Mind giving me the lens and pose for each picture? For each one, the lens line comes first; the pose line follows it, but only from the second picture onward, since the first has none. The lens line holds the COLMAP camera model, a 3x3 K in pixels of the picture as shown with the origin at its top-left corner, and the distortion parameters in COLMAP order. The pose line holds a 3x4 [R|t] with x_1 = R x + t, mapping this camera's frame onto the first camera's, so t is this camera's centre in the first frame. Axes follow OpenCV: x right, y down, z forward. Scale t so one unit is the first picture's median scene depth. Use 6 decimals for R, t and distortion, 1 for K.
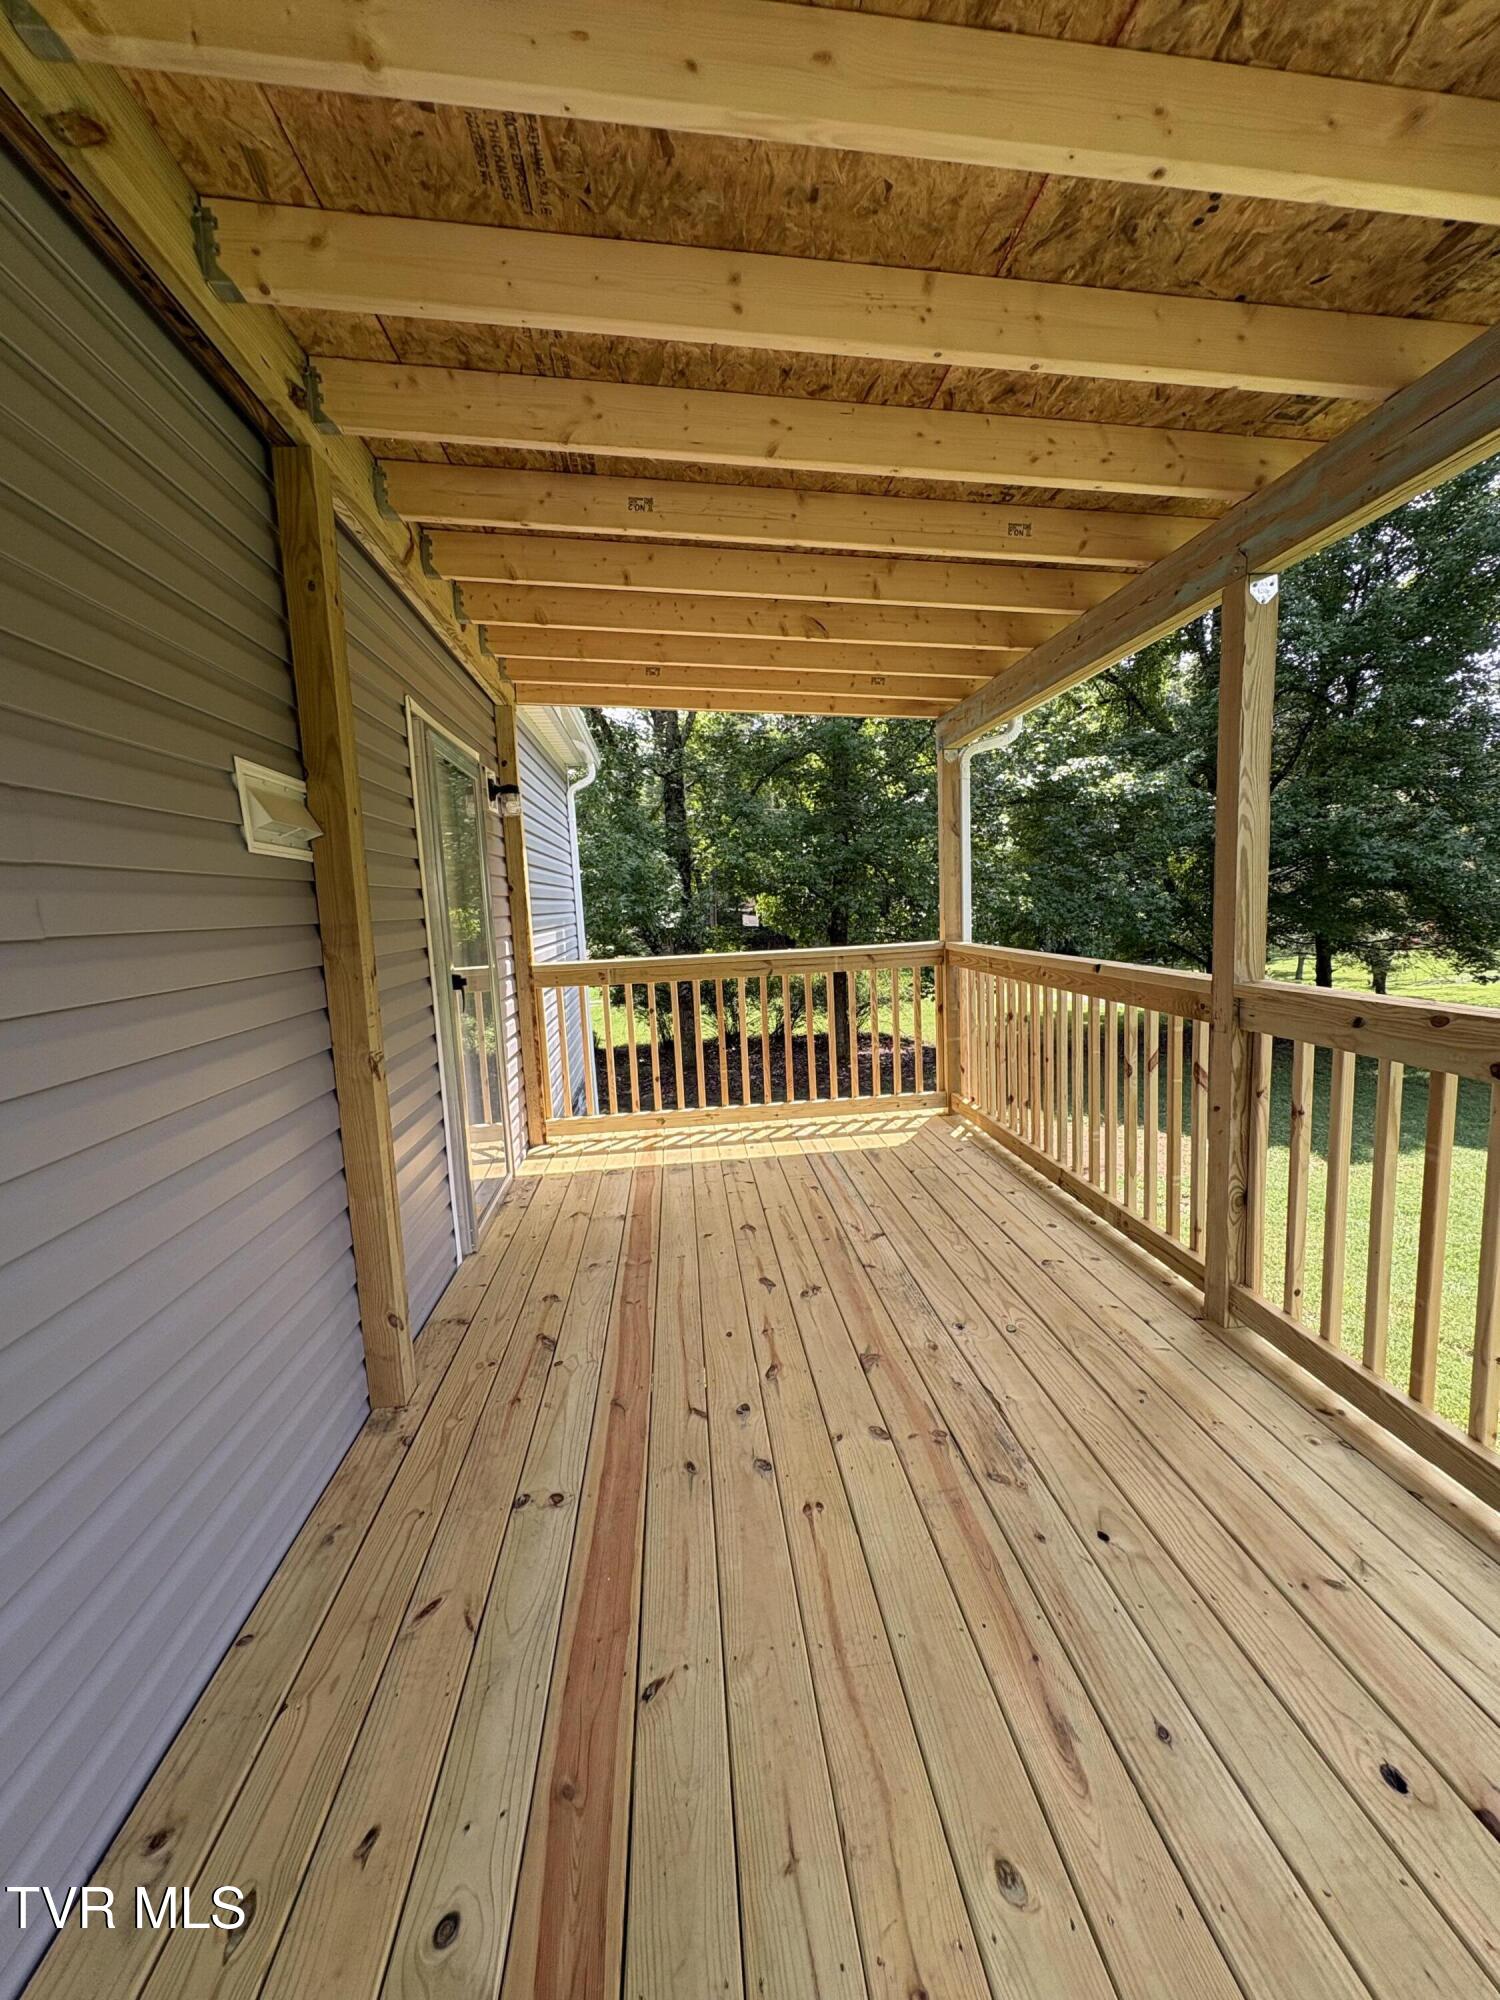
lens RADIAL K [[796.1, 0, 746.0], [0, 796.1, 996.1], [0, 0, 1]] dist [0.003641, -0.000495]
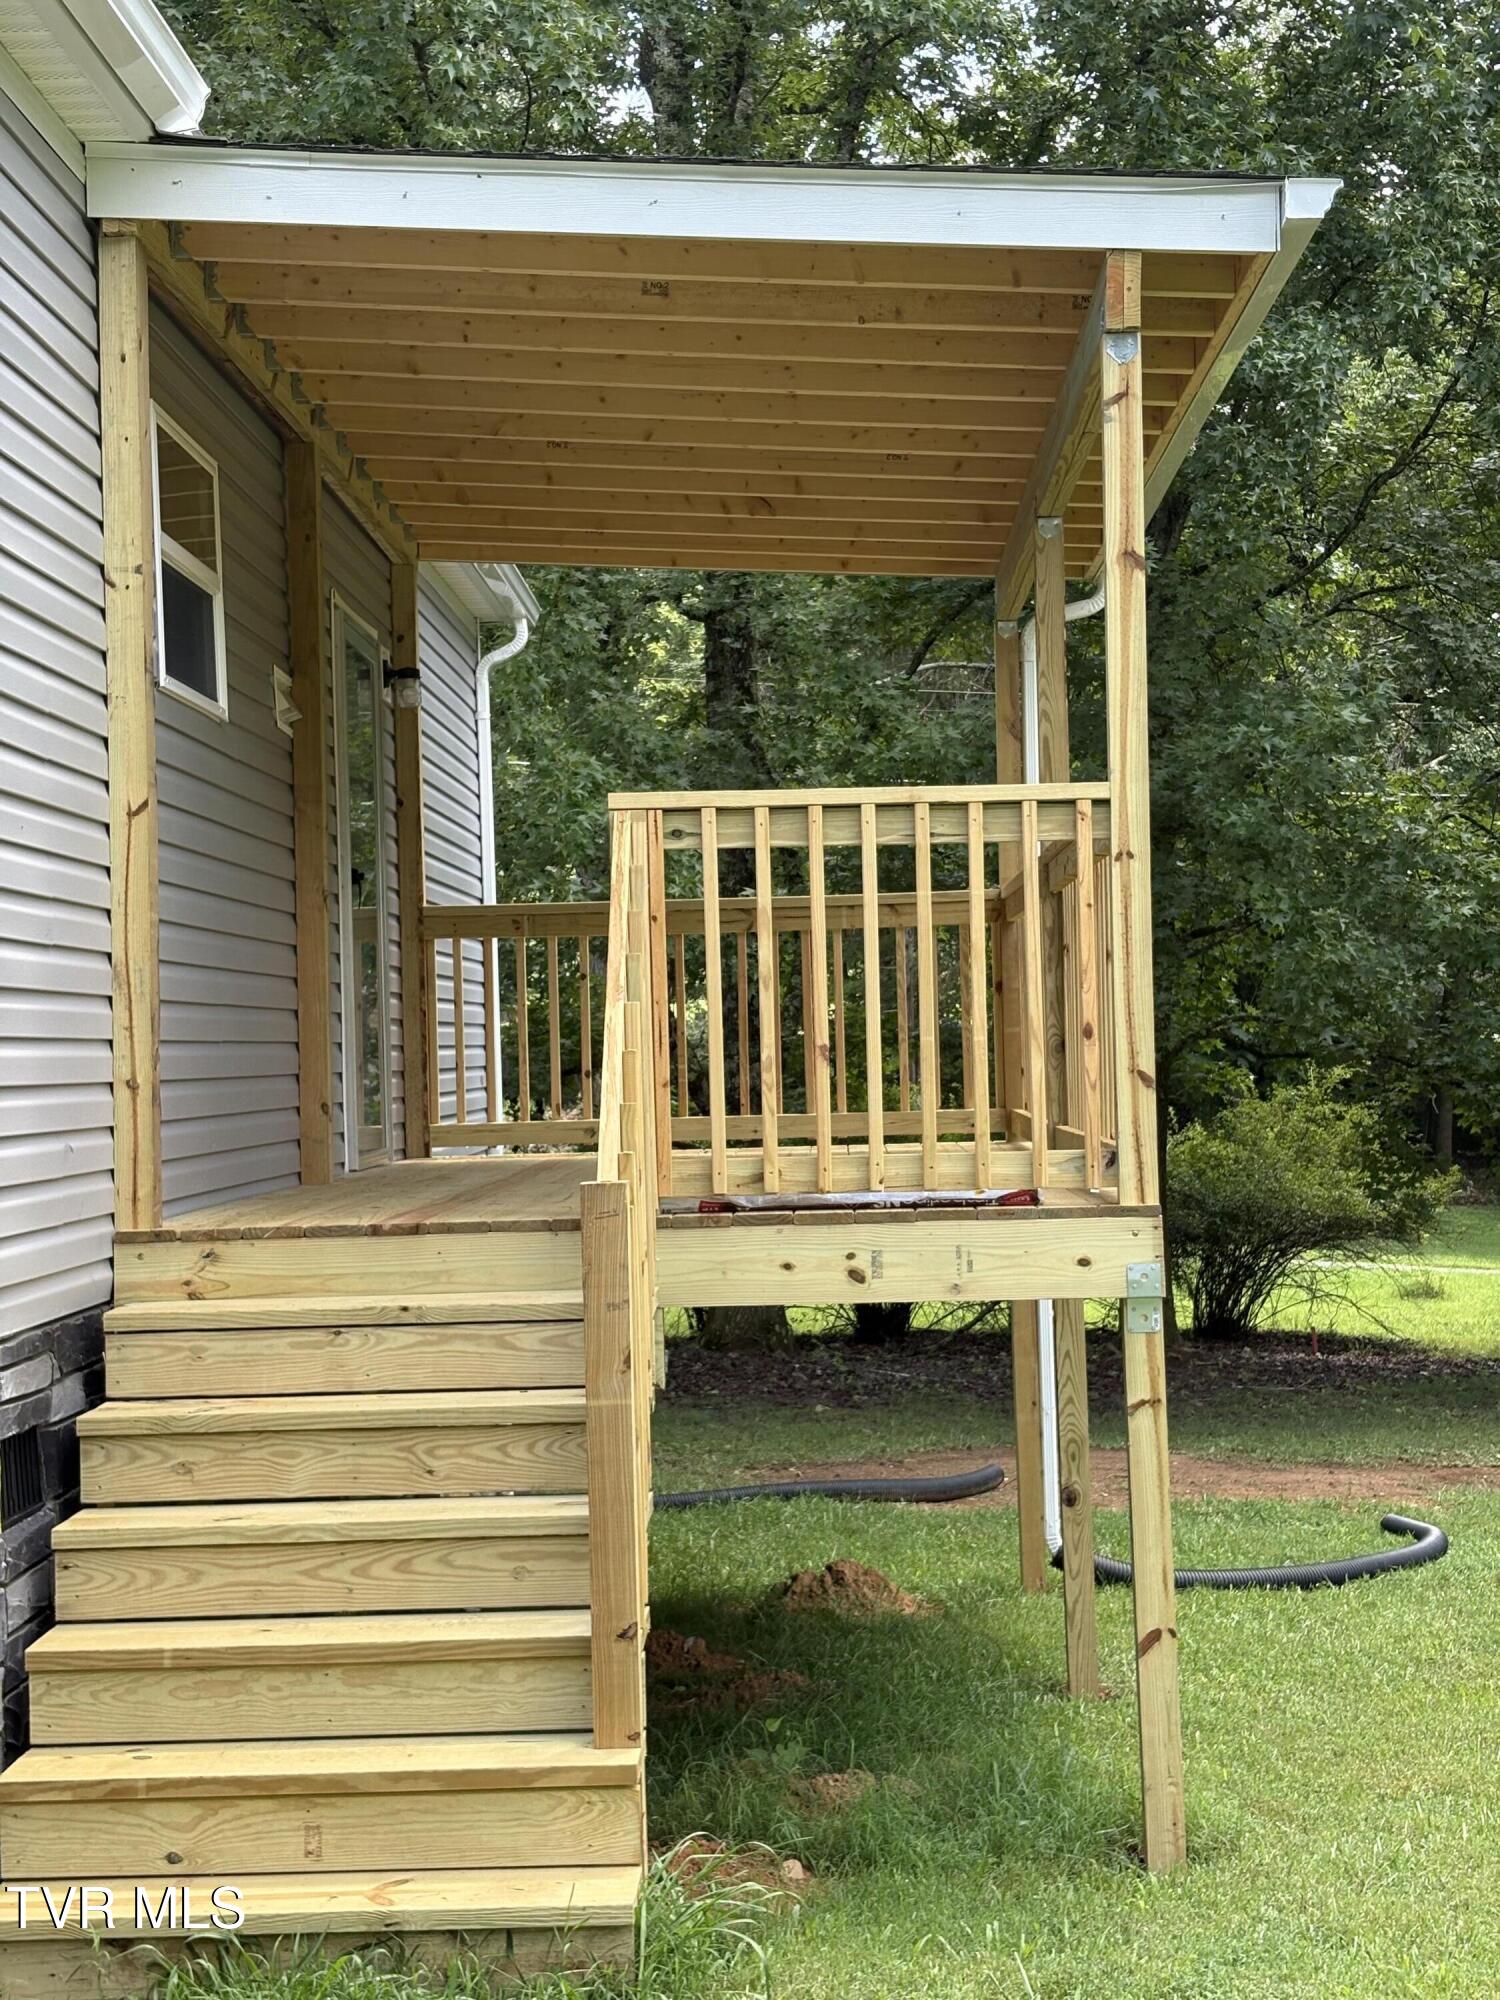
lens RADIAL K [[2989.6, 0, 761.1], [0, 2989.6, 988.5], [0, 0, 1]] dist [0.121156, 0.000000]
pose [[0.993366, 0.018420, -0.113513, 0.369098], [-0.033436, 0.990707, -0.131837, 0.404250], [0.110030, 0.134758, 0.984751, -1.736276]]
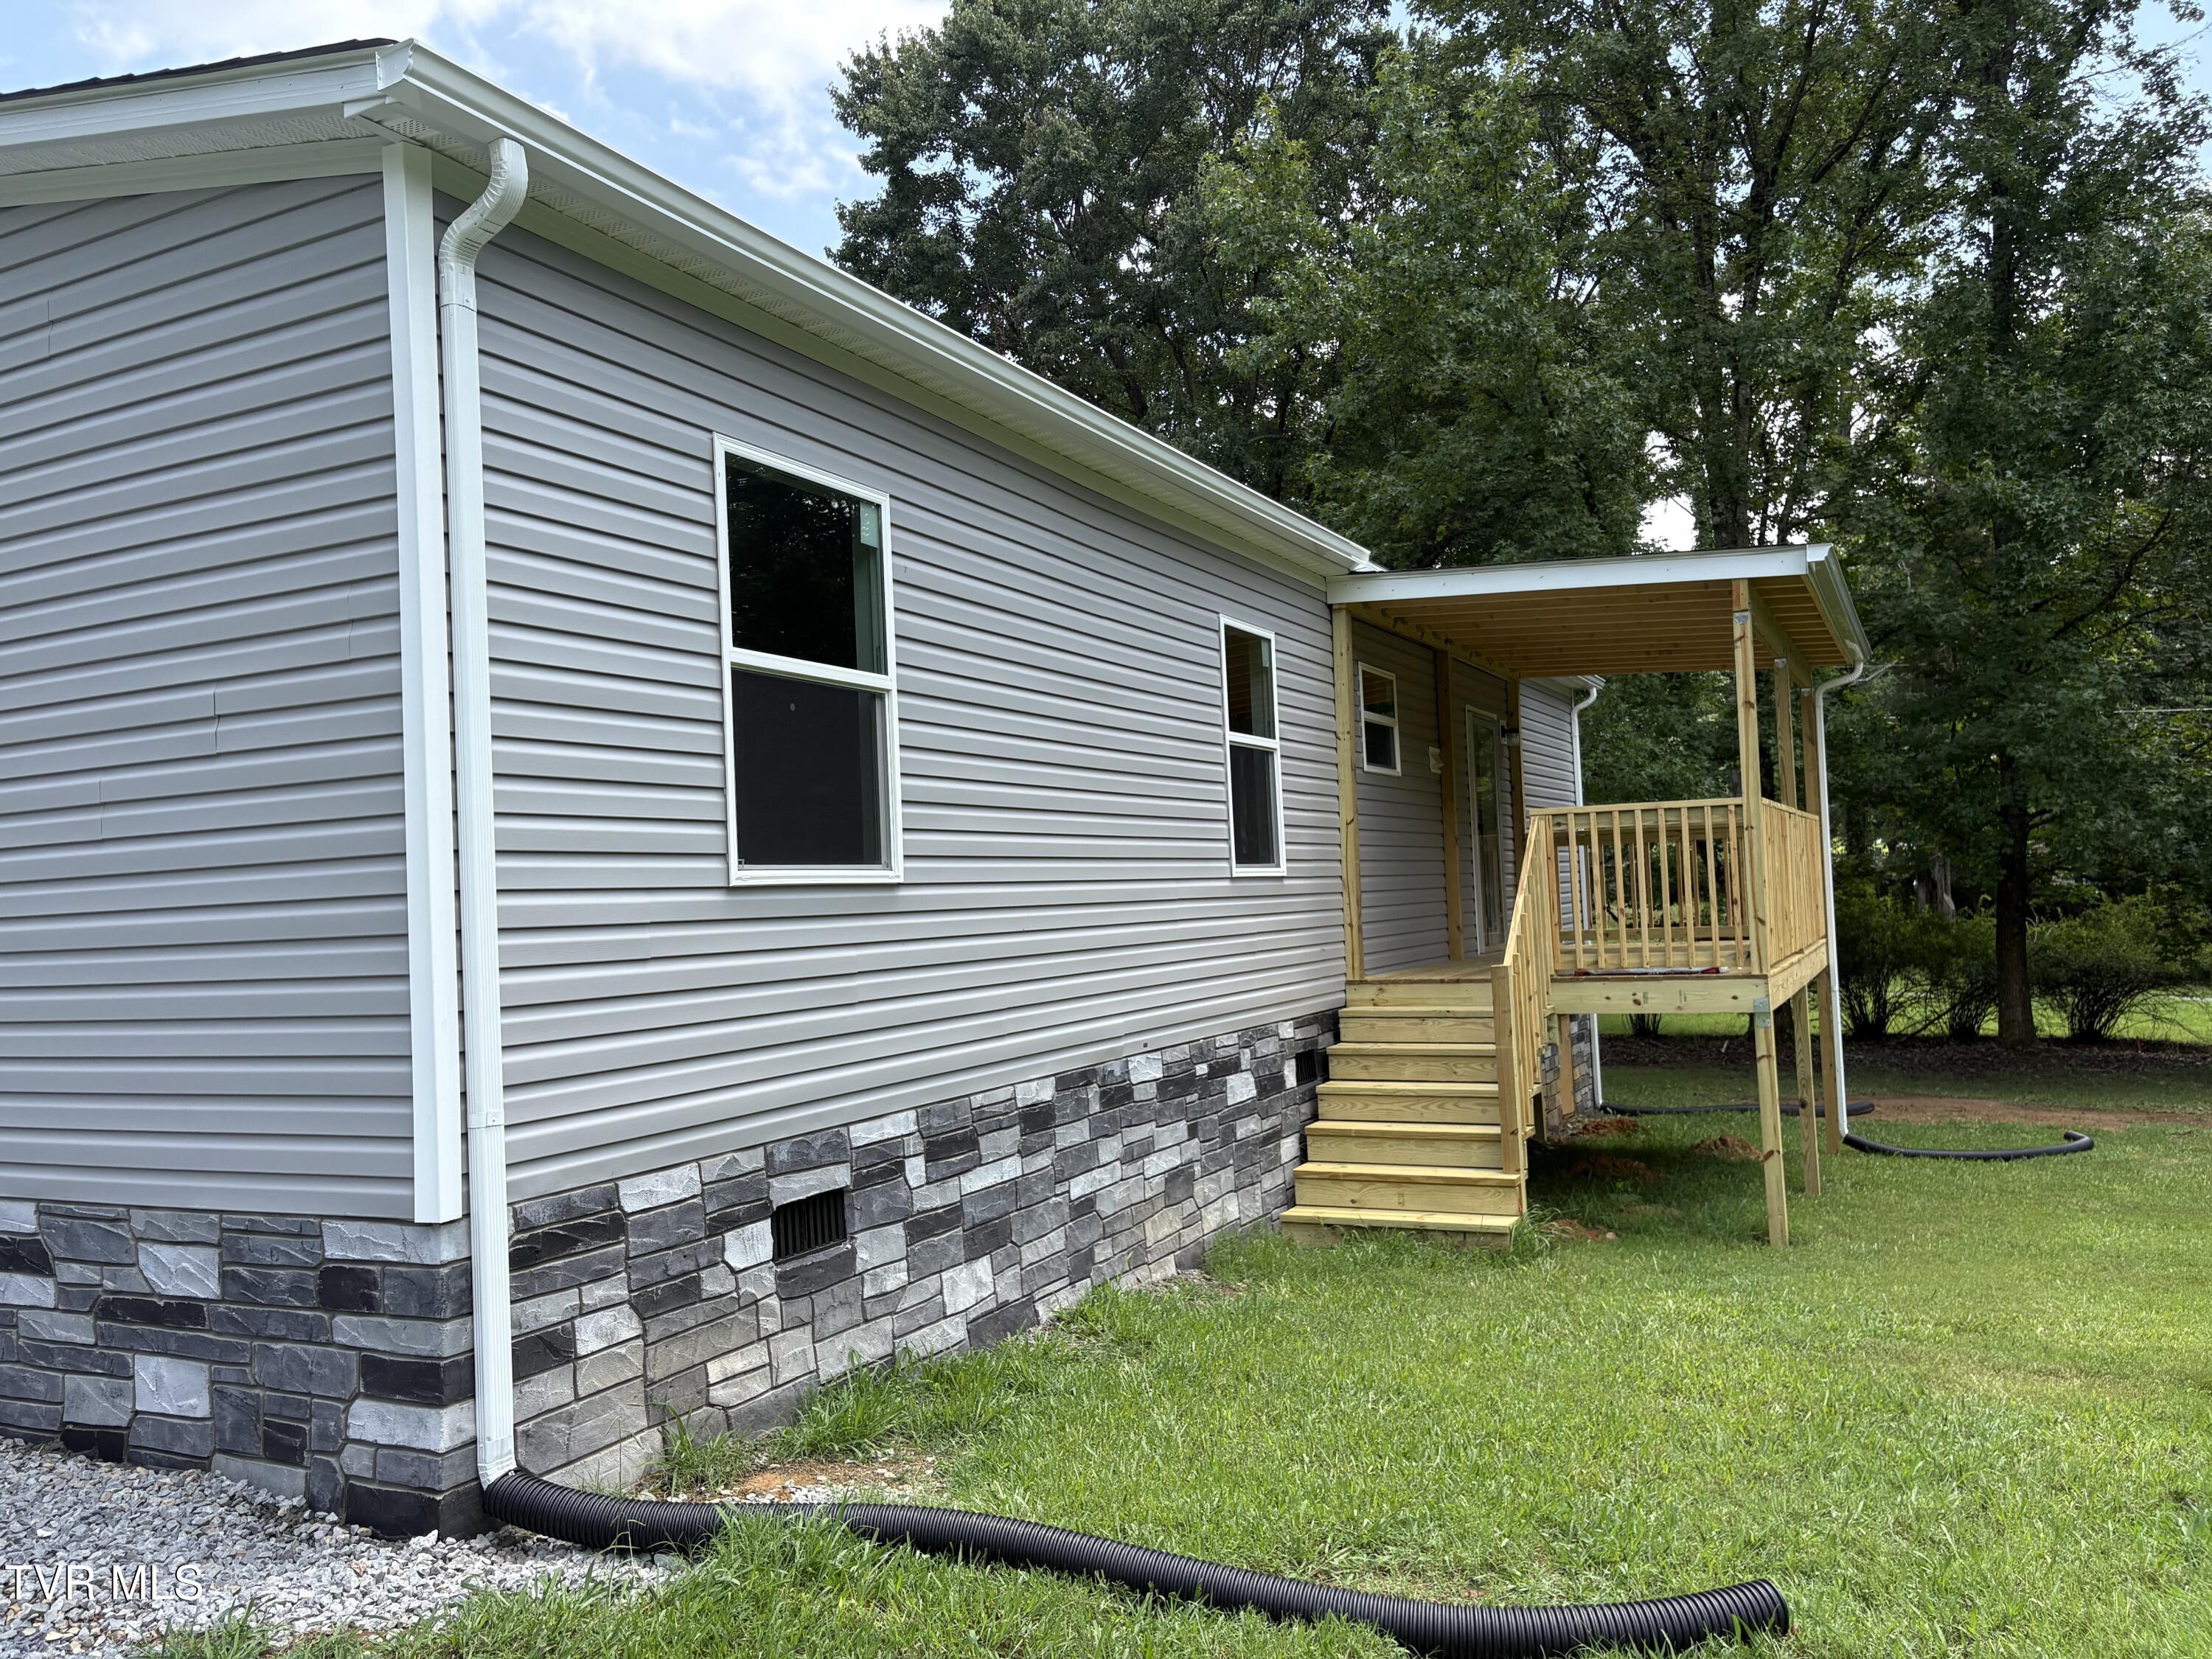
lens RADIAL K [[1688.0, 0, 1109.7], [0, 1688.0, 811.3], [0, 0, 1]] dist [0.030851, -0.029174]
pose [[0.850115, -0.014326, -0.526402, 0.866859], [-0.059557, 0.990600, -0.123142, 0.411412], [0.523218, 0.136036, 0.841271, -2.464645]]
